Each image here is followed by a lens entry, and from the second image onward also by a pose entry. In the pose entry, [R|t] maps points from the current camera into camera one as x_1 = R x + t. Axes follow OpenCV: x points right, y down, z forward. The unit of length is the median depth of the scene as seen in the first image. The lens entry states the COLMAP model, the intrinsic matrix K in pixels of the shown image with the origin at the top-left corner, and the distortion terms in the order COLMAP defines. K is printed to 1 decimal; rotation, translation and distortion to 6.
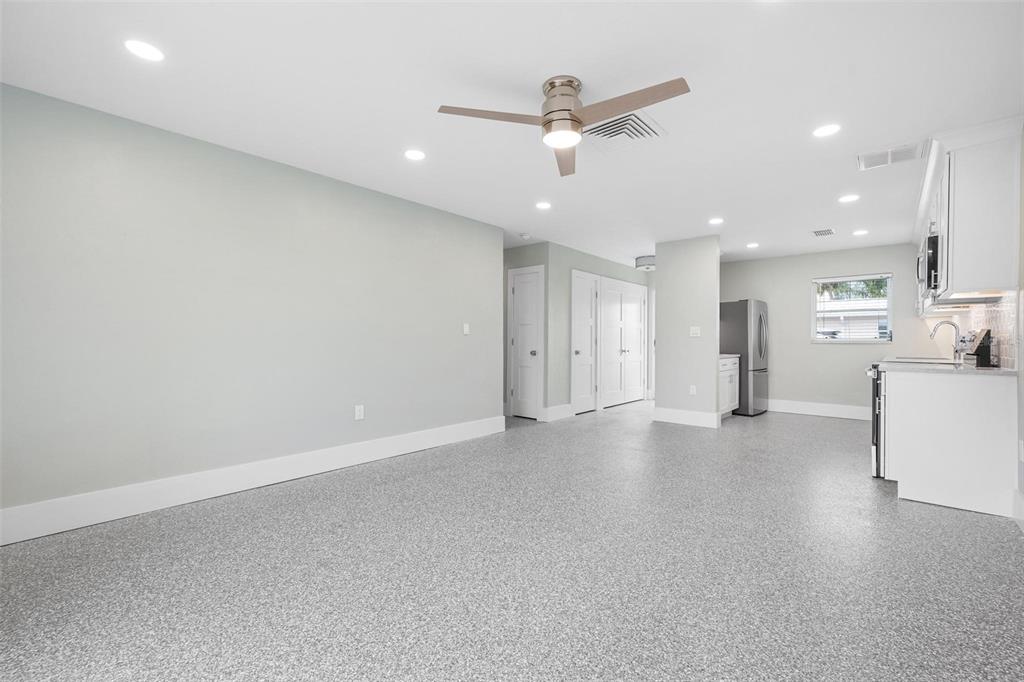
lens RADIAL K [[419.5, 0, 531.1], [0, 419.5, 346.4], [0, 0, 1]] dist [-0.000323, -0.000191]
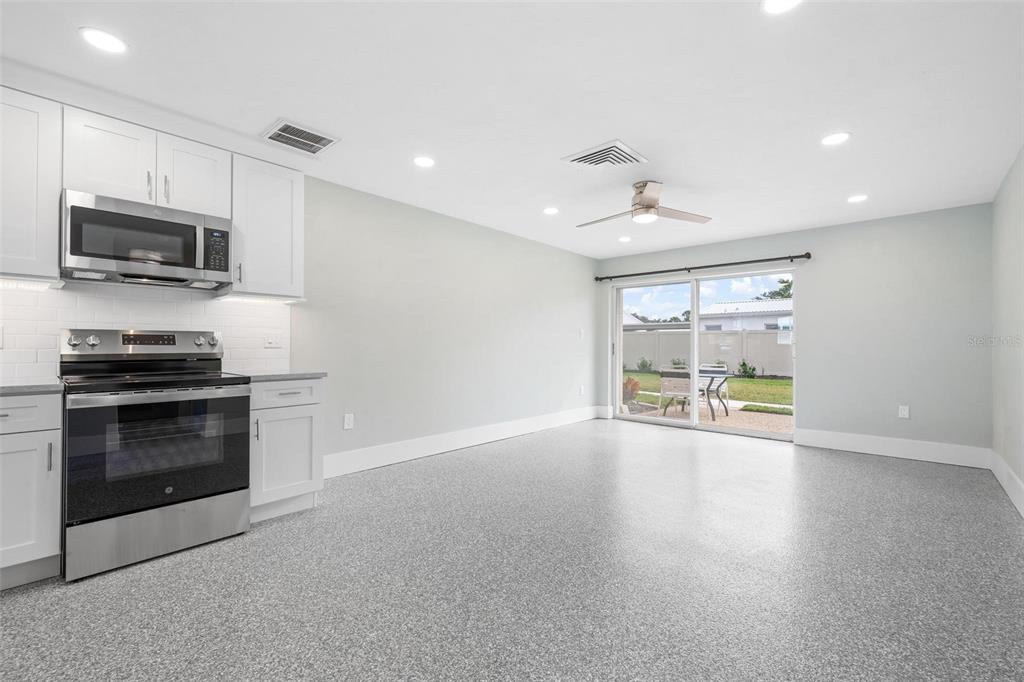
lens RADIAL K [[419.5, 0, 509.8], [0, 419.5, 342.2], [0, 0, 1]] dist [-0.000323, -0.000191]
pose [[-0.999625, -0.005356, 0.026860, 0.329412], [-0.005222, 0.999974, 0.005061, -0.032025], [-0.026886, 0.004919, -0.999626, 1.618984]]
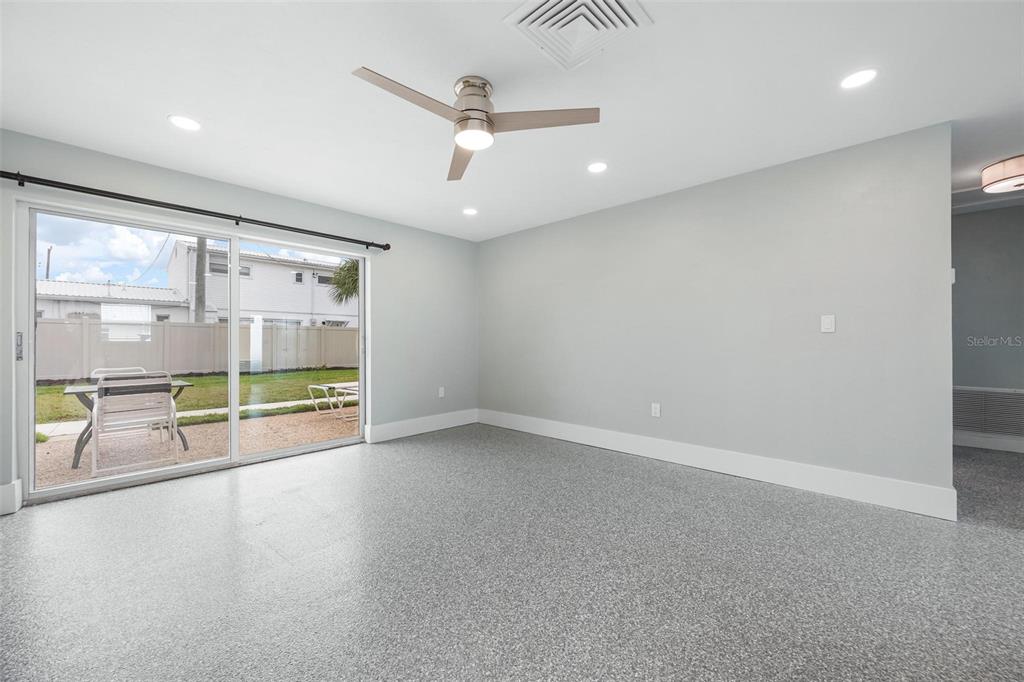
lens RADIAL K [[400.2, 0, 511.6], [0, 400.2, 339.9], [0, 0, 1]] dist [-0.004426, -0.000152]
pose [[-0.049650, -0.009841, -0.998718, 0.636530], [-0.009264, 0.999913, -0.009392, -0.007533], [0.998724, 0.008786, -0.049737, 0.702084]]
